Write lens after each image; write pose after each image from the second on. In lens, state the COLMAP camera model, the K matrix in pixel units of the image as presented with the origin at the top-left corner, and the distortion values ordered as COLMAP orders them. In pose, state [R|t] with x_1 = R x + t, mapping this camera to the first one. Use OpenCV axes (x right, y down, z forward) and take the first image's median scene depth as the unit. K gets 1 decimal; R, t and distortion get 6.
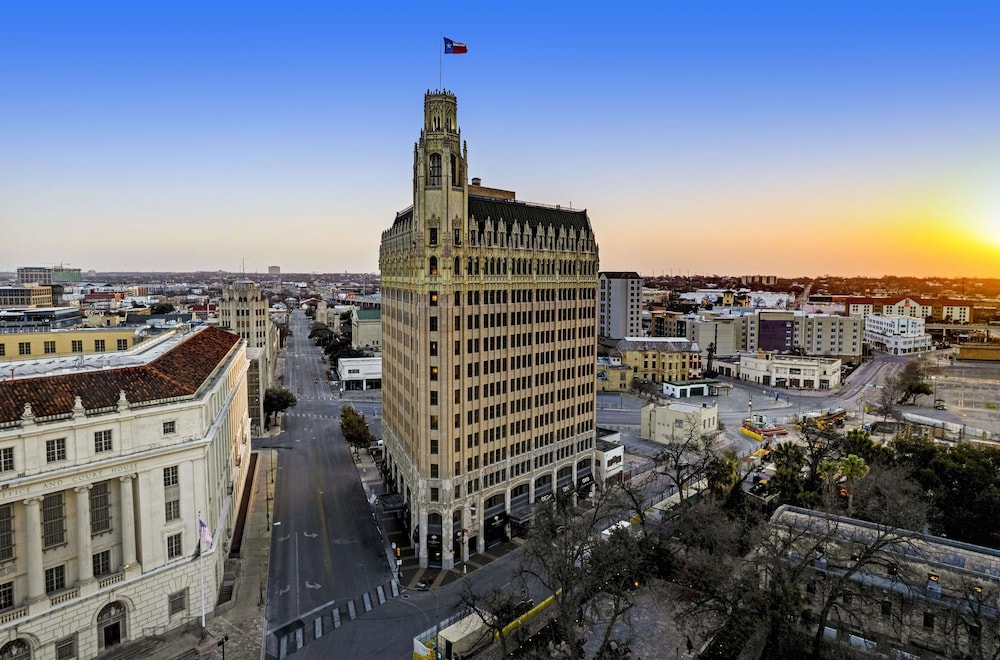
lens RADIAL K [[638.5, 0, 500.0], [0, 638.5, 330.0], [0, 0, 1]] dist [-0.056621, 0.060302]
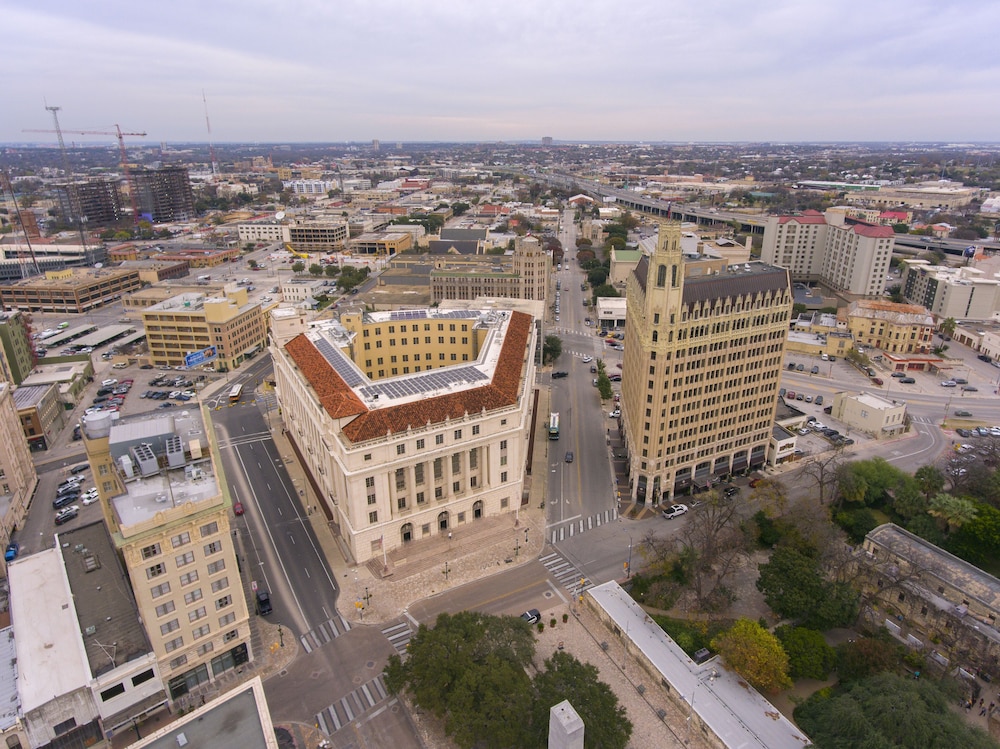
lens RADIAL K [[570.4, 0, 500.0], [0, 570.4, 374.5], [0, 0, 1]] dist [0.003619, 0.001046]
pose [[0.912876, 0.128799, -0.387386, 0.099633], [-0.019571, 0.961642, 0.273610, -0.366418], [0.407767, -0.242190, 0.880381, -0.404169]]
